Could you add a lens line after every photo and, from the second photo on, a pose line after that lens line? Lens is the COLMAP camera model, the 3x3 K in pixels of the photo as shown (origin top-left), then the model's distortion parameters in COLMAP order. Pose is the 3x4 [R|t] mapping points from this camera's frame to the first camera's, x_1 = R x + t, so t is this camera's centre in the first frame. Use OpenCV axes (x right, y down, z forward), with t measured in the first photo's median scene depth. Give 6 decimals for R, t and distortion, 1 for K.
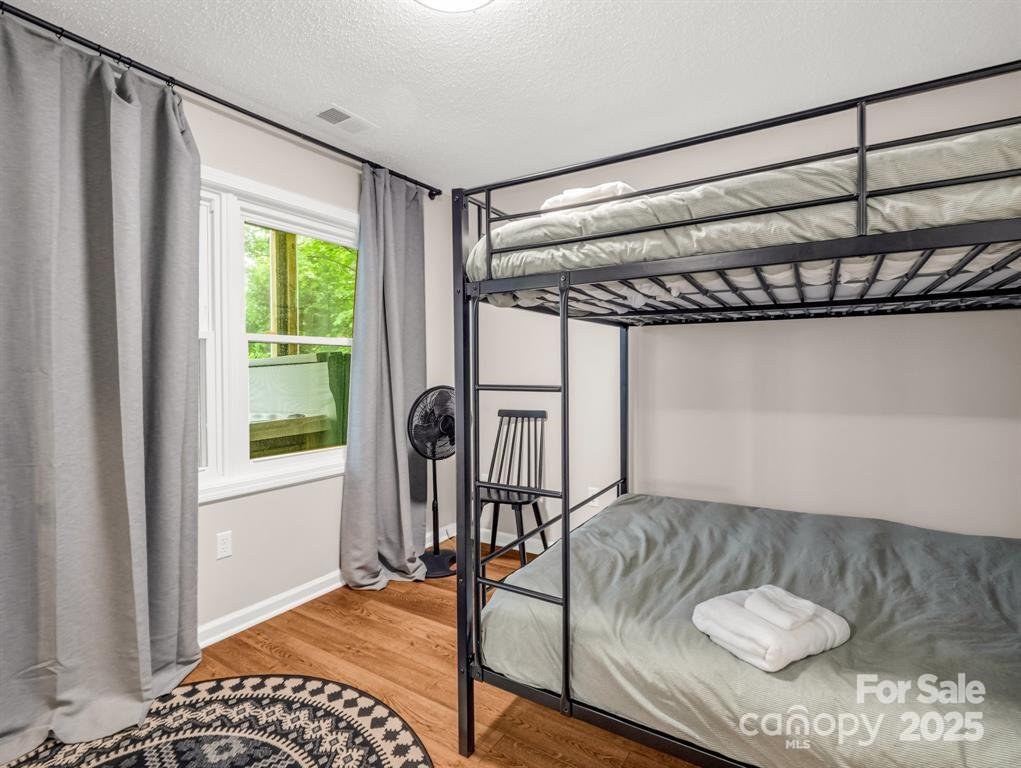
lens RADIAL K [[524.4, 0, 510.5], [0, 524.4, 384.0], [0, 0, 1]] dist [0.019885, -0.000454]
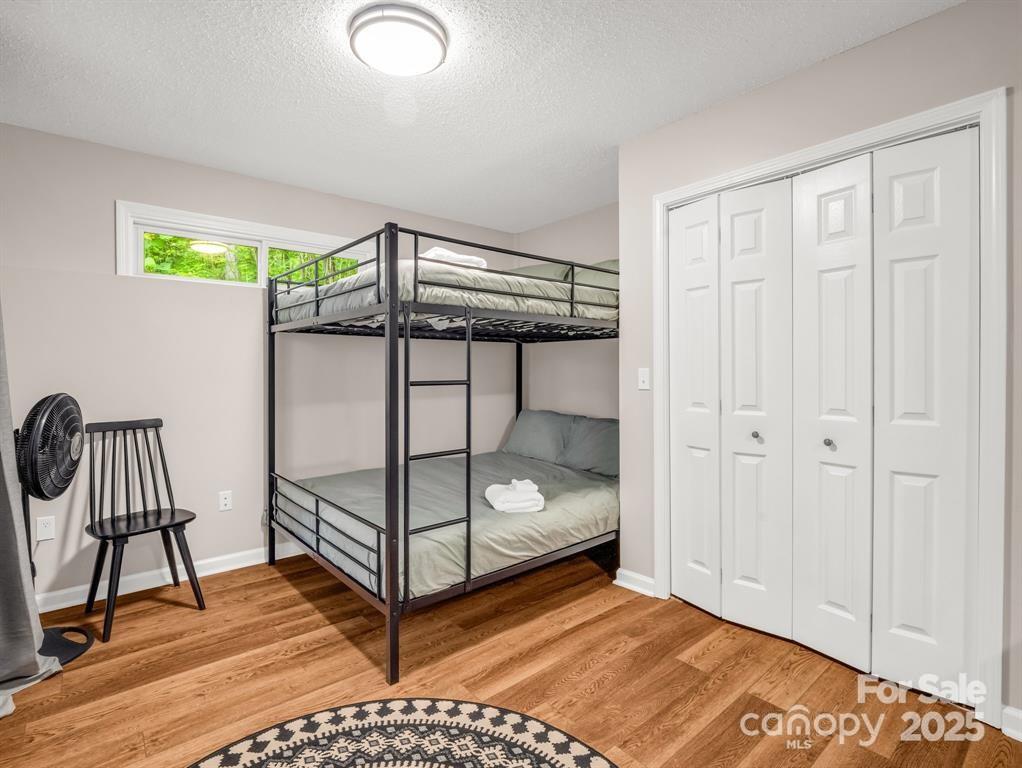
lens RADIAL K [[501.6, 0, 511.0], [0, 501.6, 384.0], [0, 0, 1]] dist [-0.000380, 0.000006]
pose [[0.286586, -0.021104, 0.957822, -1.187807], [0.029953, 0.999466, 0.013060, -0.001700], [-0.957586, 0.024947, 0.287065, 0.414233]]
